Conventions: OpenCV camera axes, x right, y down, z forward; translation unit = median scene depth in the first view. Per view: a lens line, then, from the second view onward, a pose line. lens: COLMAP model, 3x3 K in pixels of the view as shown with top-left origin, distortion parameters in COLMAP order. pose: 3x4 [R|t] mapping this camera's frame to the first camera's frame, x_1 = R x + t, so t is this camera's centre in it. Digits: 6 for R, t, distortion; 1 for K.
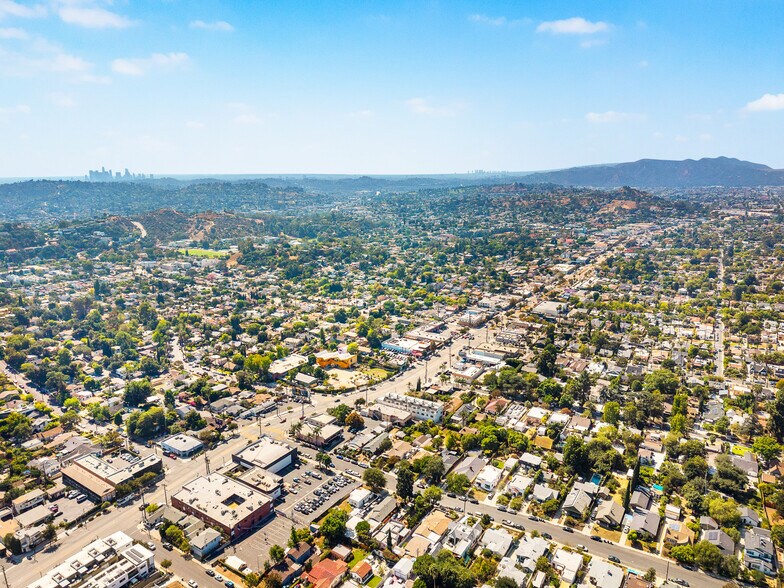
lens RADIAL K [[521.6, 0, 392.0], [0, 521.6, 294.0], [0, 0, 1]] dist [0.089760, -0.135801]
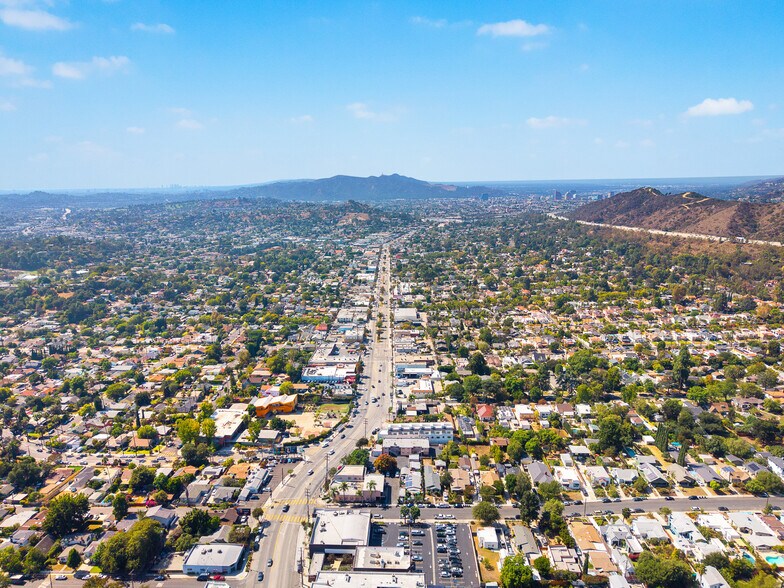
lens RADIAL K [[521.6, 0, 392.0], [0, 521.6, 294.0], [0, 0, 1]] dist [0.089760, -0.135801]
pose [[0.851655, -0.108185, 0.512815, -0.384687], [0.121693, 0.992541, 0.007289, -0.037843], [-0.509778, 0.056198, 0.858468, 0.168424]]
